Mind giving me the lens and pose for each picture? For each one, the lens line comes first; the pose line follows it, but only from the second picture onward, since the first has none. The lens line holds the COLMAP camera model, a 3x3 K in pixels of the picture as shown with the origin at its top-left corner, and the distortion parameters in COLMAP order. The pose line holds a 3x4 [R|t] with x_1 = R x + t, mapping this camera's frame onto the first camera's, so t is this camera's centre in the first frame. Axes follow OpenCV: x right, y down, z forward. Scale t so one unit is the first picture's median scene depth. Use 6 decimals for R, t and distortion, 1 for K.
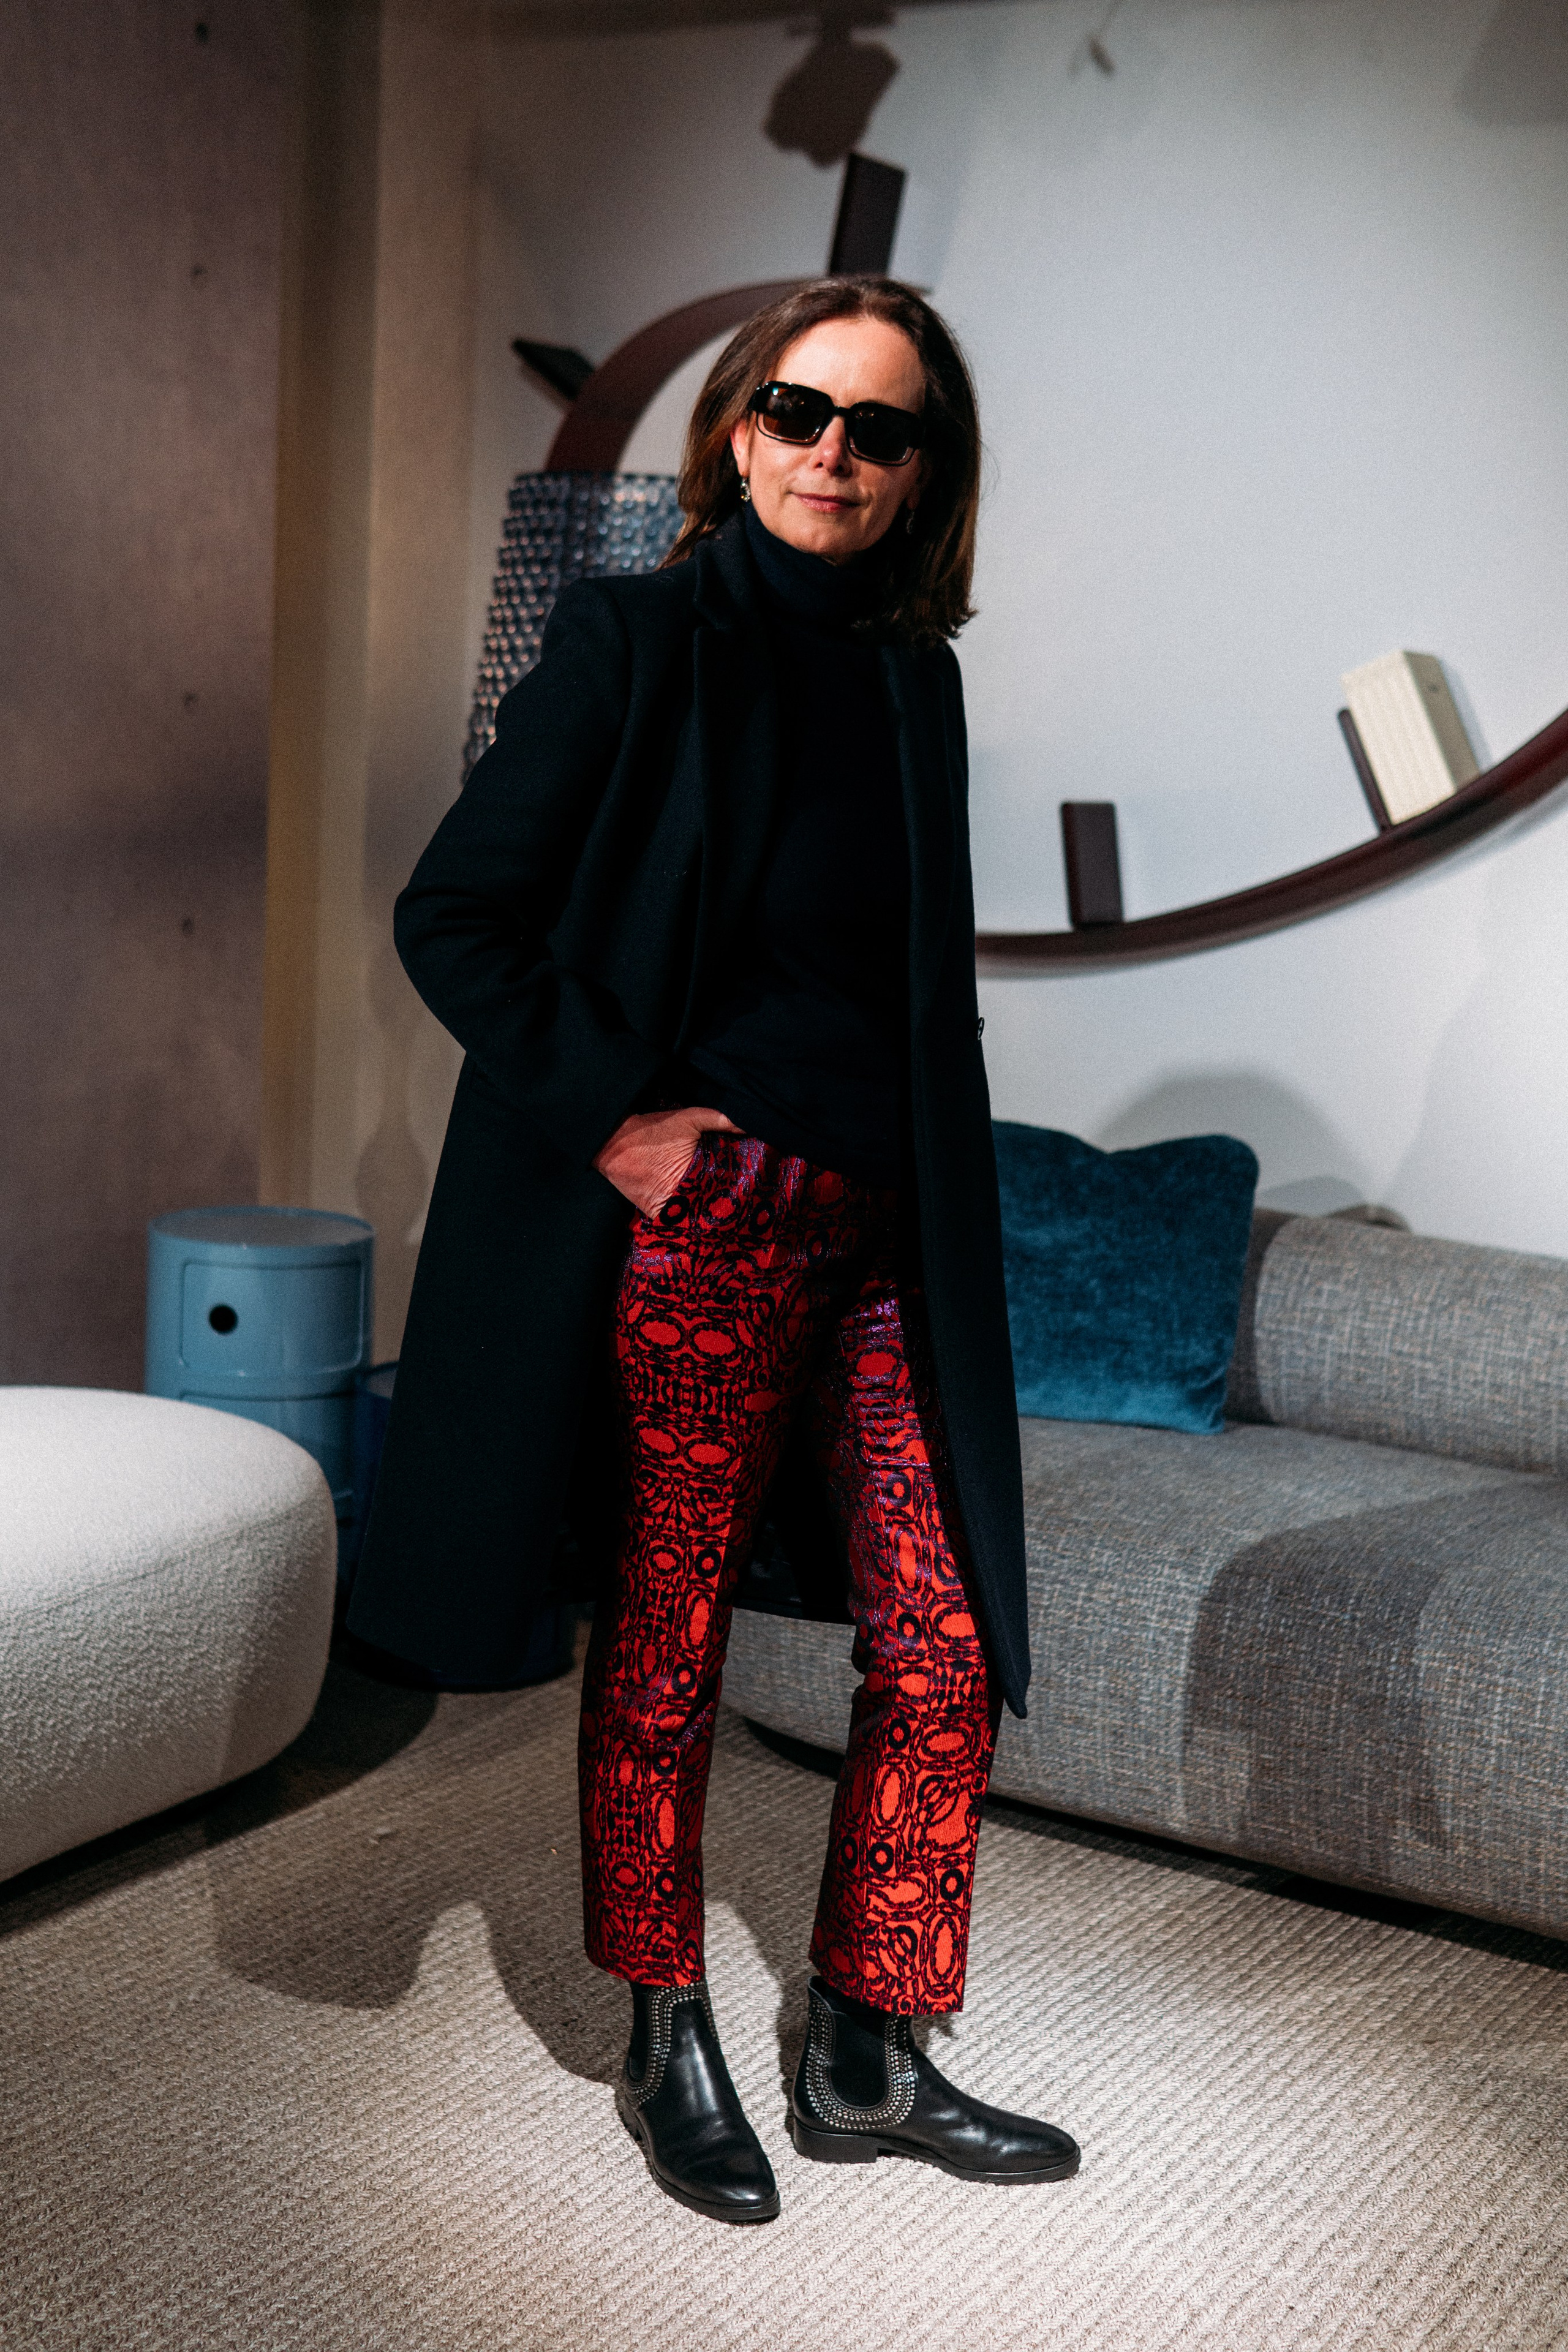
lens RADIAL K [[3055.4, 0, 804.7], [0, 3055.4, 1163.3], [0, 0, 1]] dist [0.056010, 0.000000]
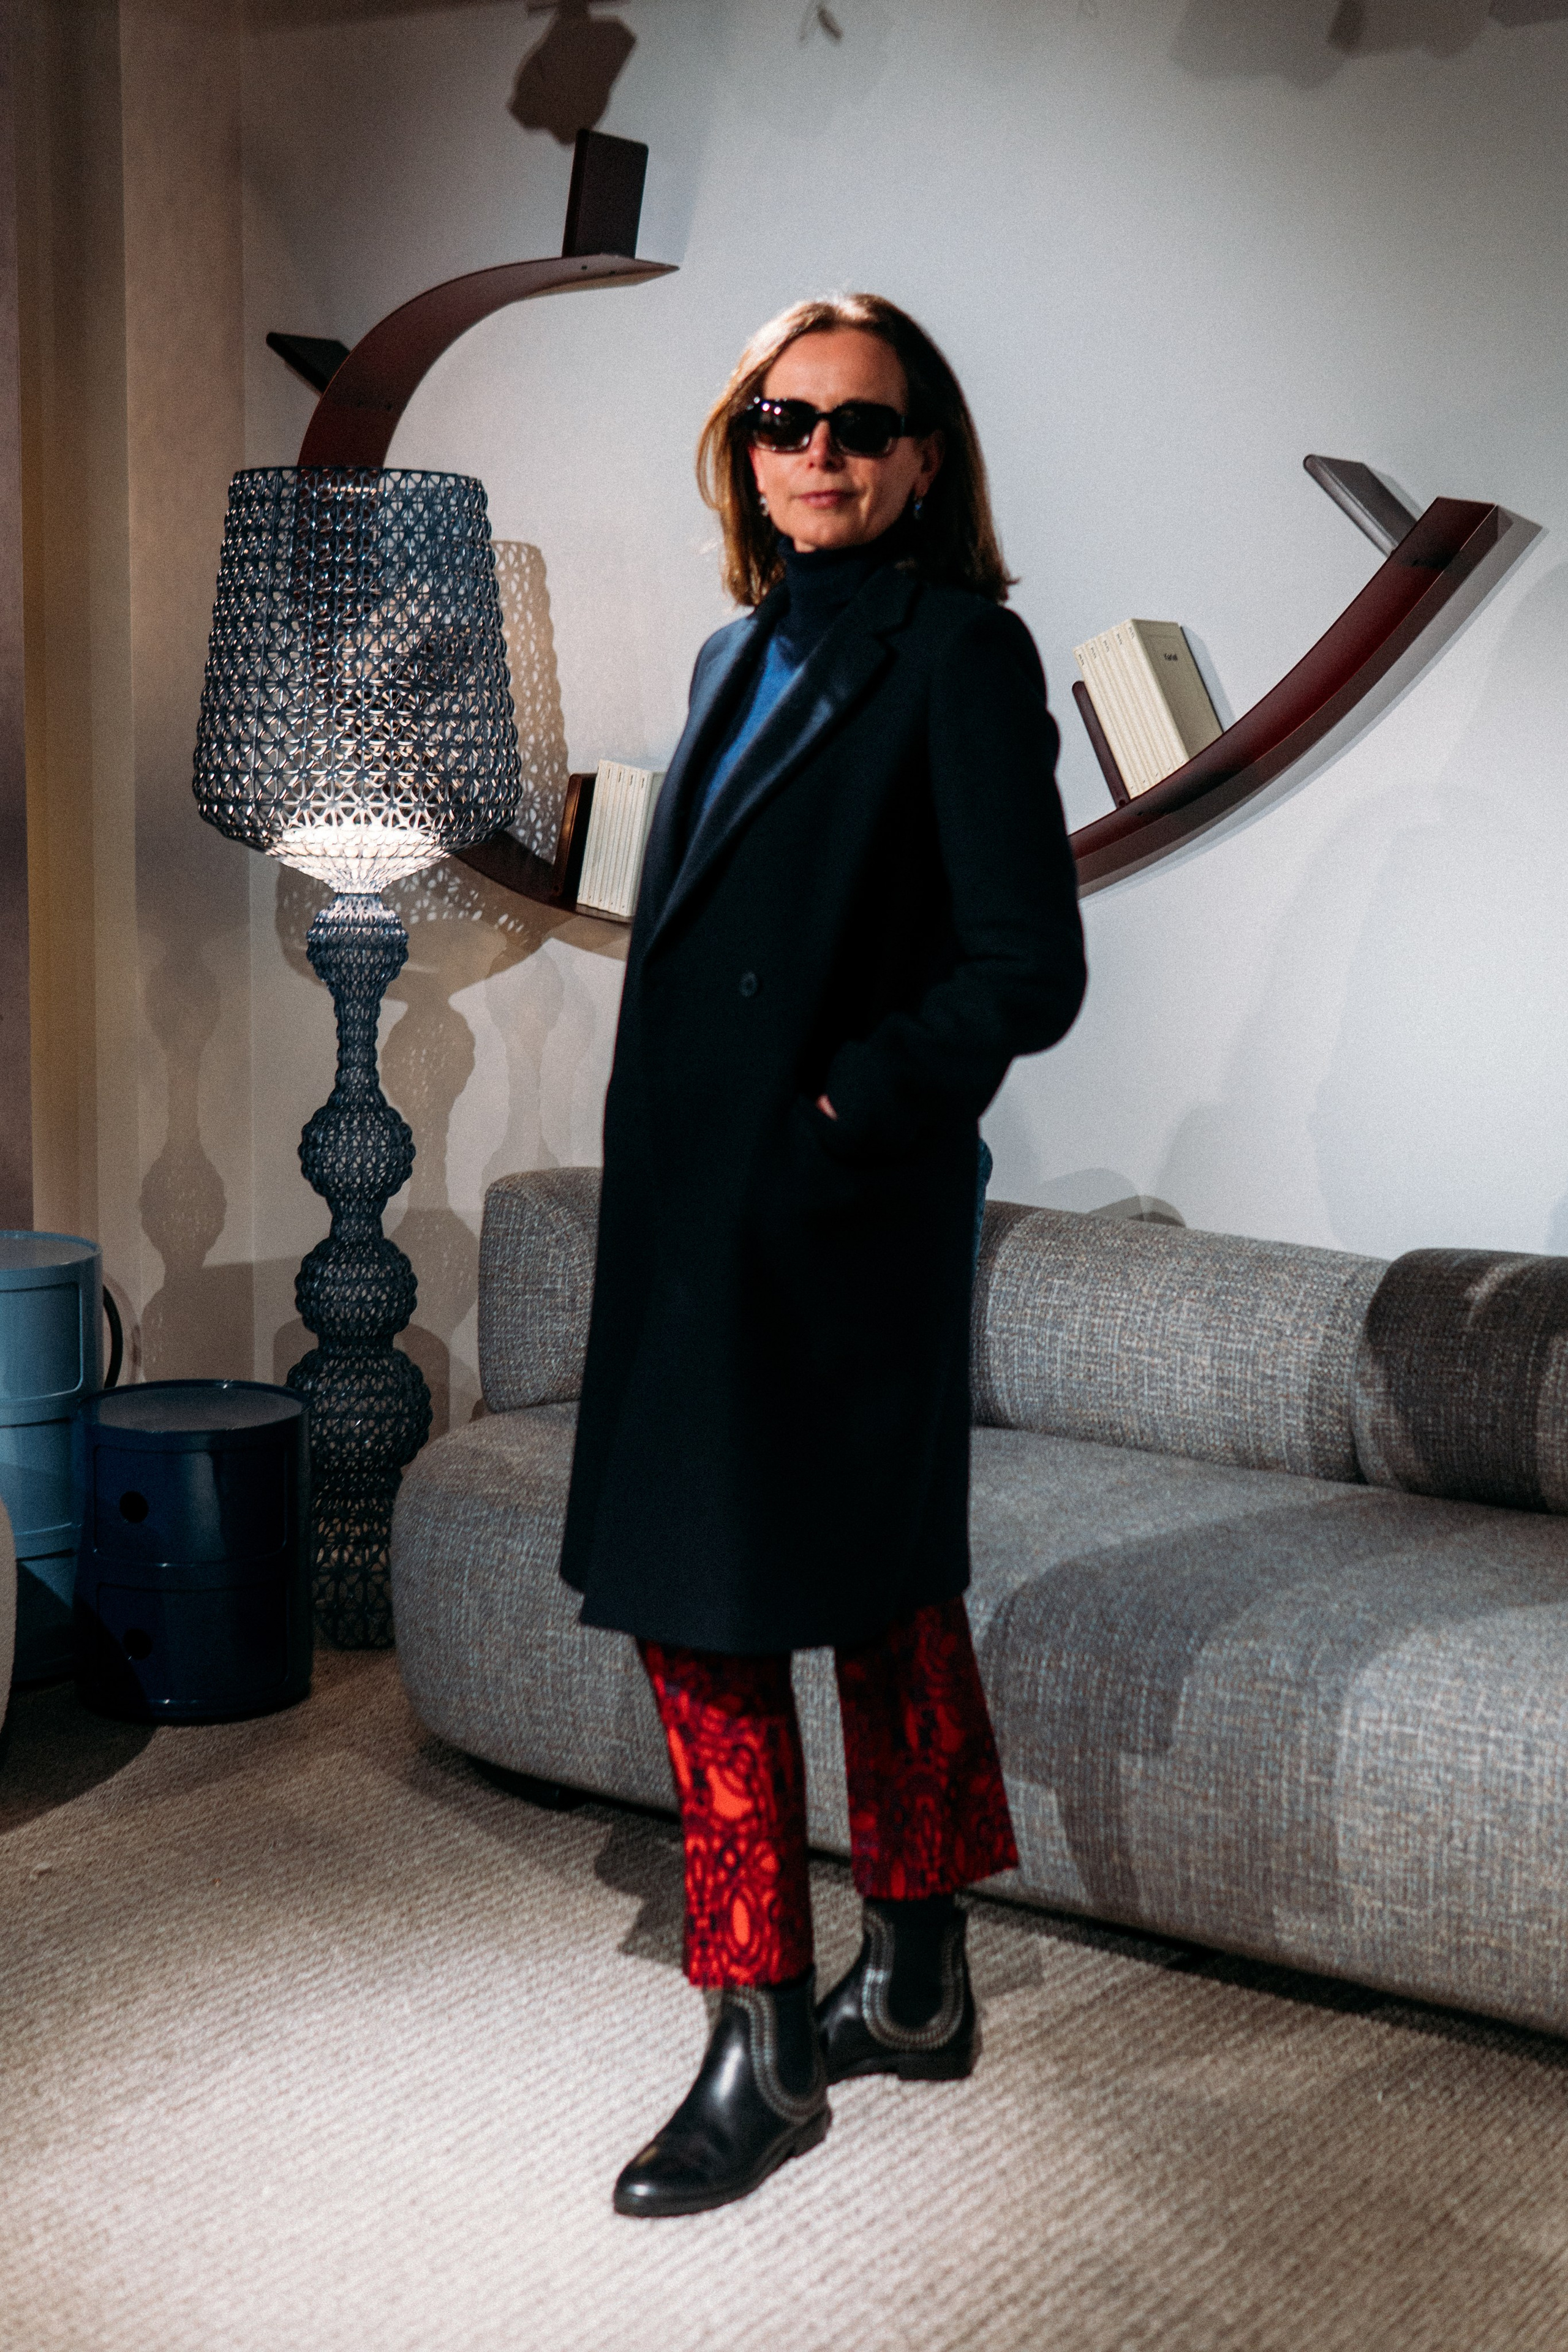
lens RADIAL K [[3249.3, 0, 826.9], [0, 3249.3, 1122.1], [0, 0, 1]] dist [0.047741, 0.000000]
pose [[0.998592, -0.029022, -0.044411, 0.166453], [0.028181, 0.999413, -0.019458, 0.009062], [0.044950, 0.018179, 0.998824, -0.028253]]
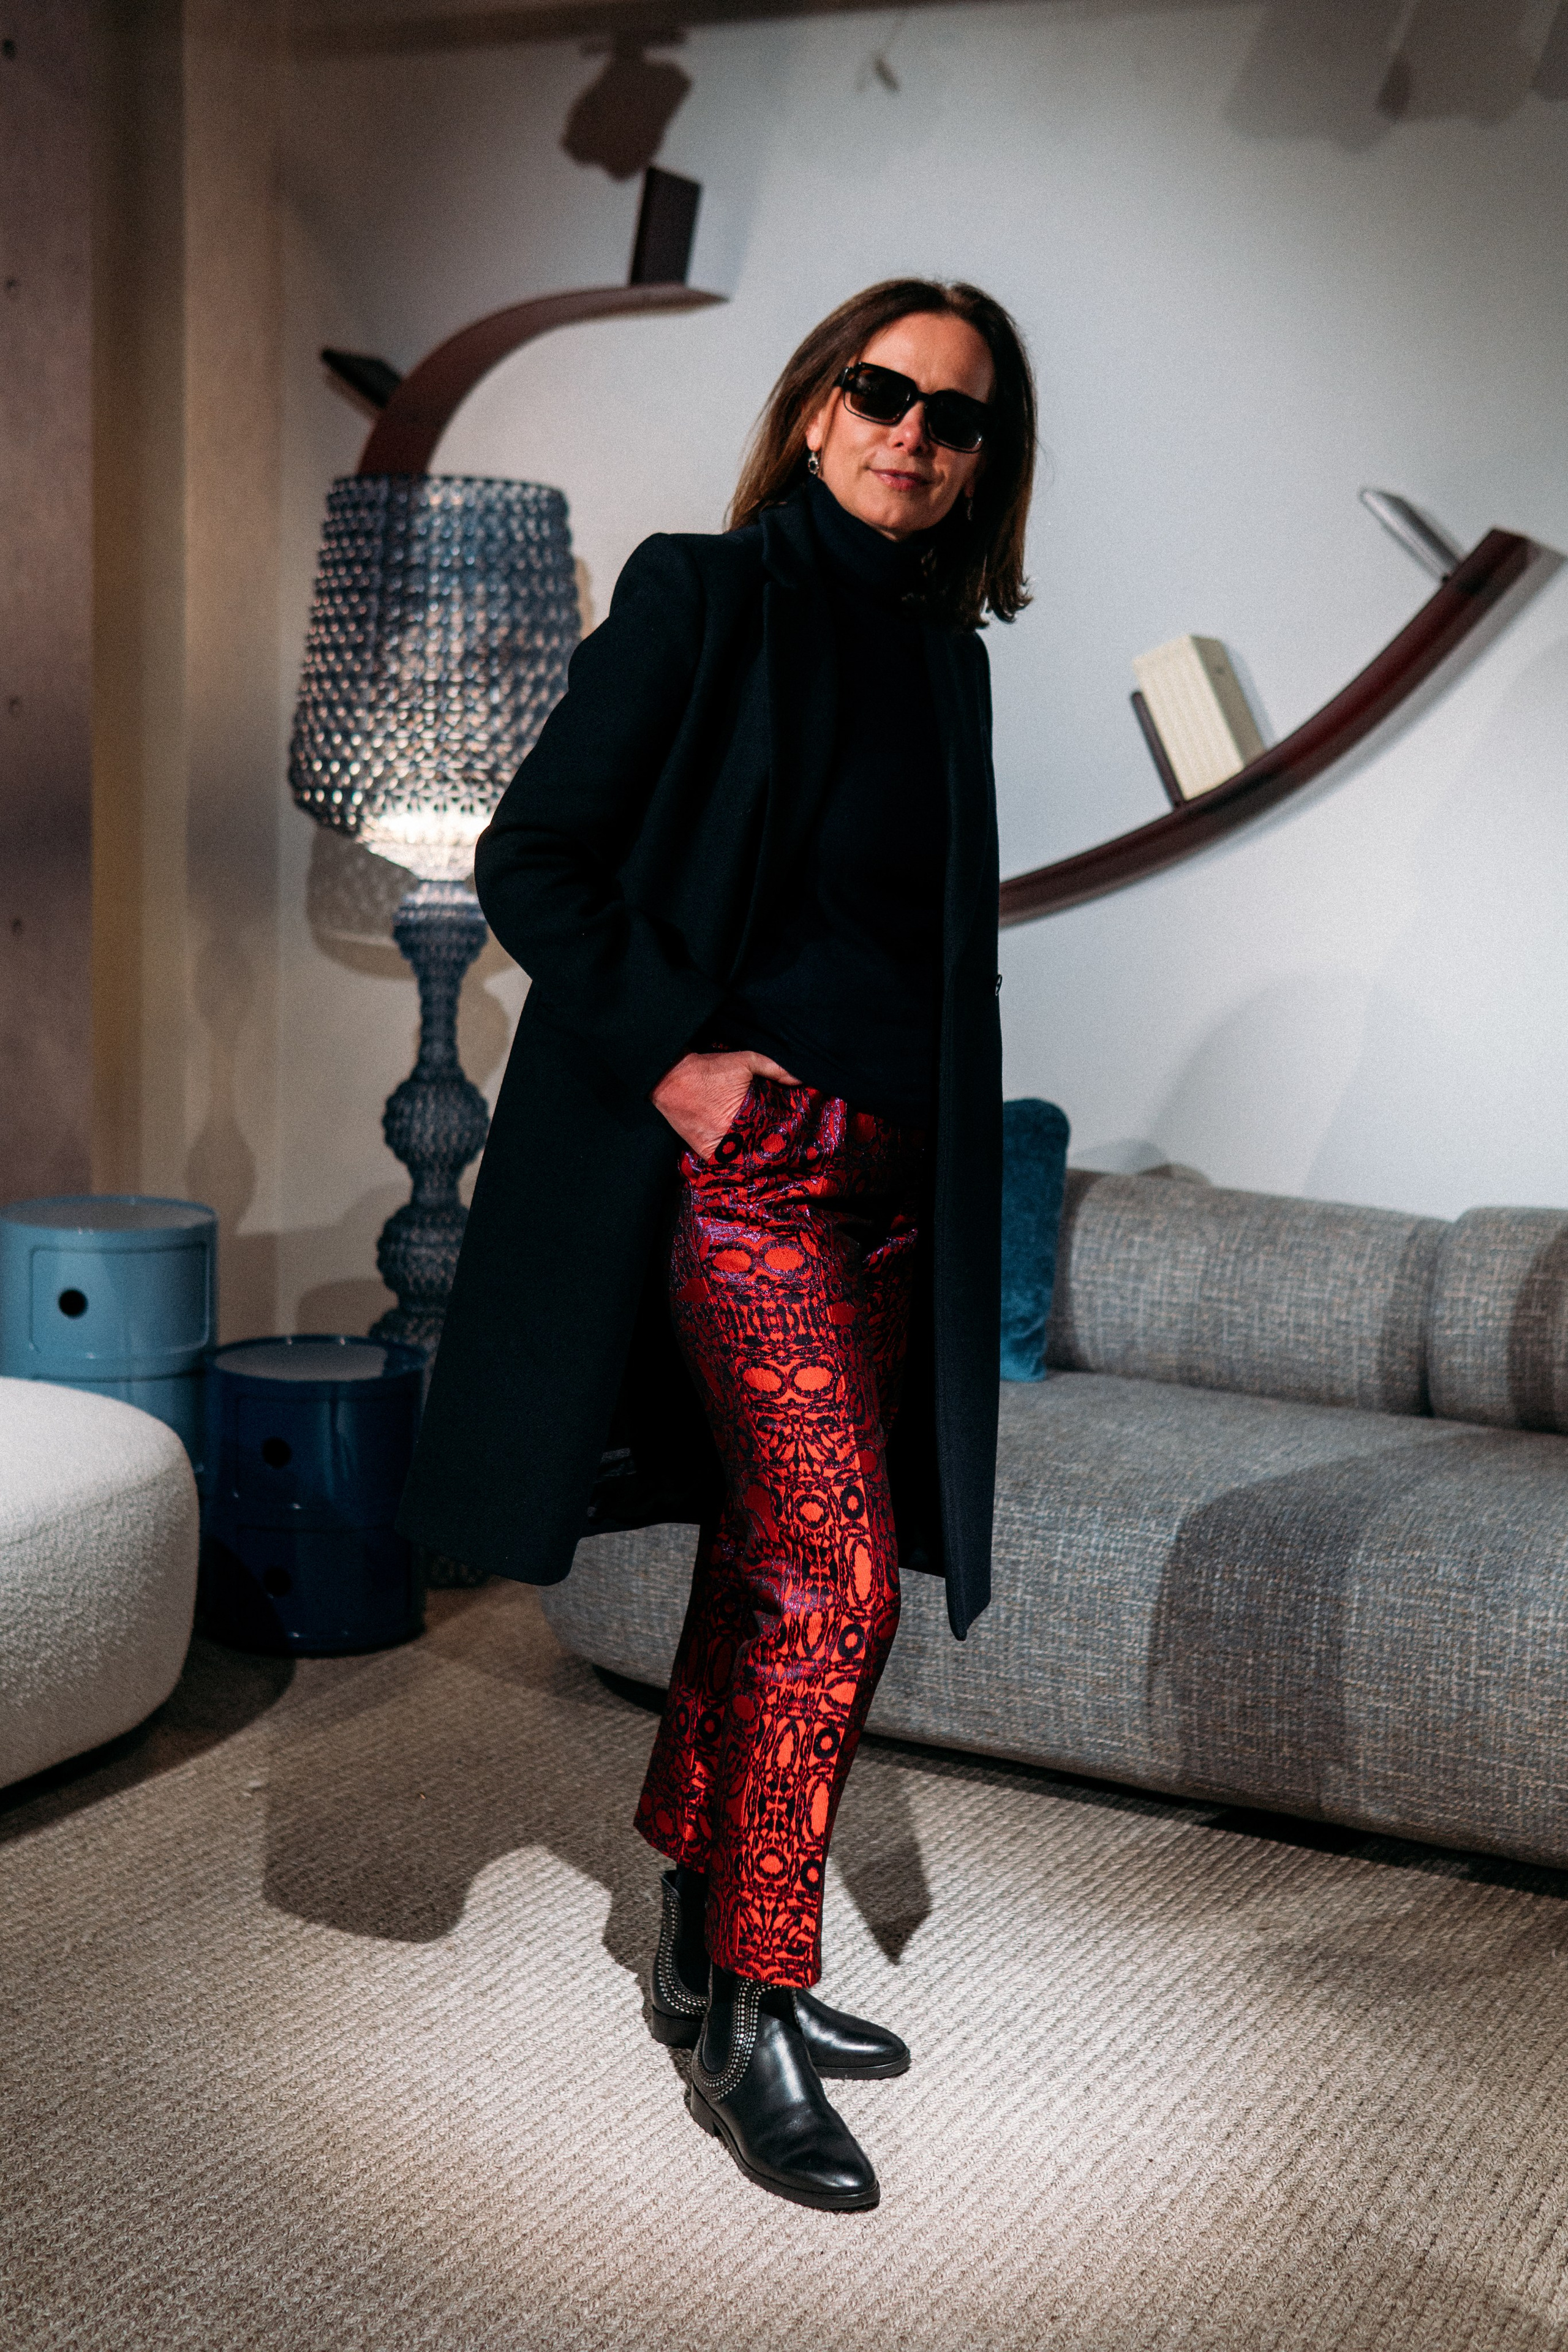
lens RADIAL K [[3055.4, 0, 794.8], [0, 3055.4, 1169.7], [0, 0, 1]] dist [0.056010, 0.000000]
pose [[0.997055, -0.027667, 0.071528, -0.024939], [0.028106, 0.999592, -0.005144, 0.021484], [-0.071356, 0.007139, 0.997425, -0.046845]]
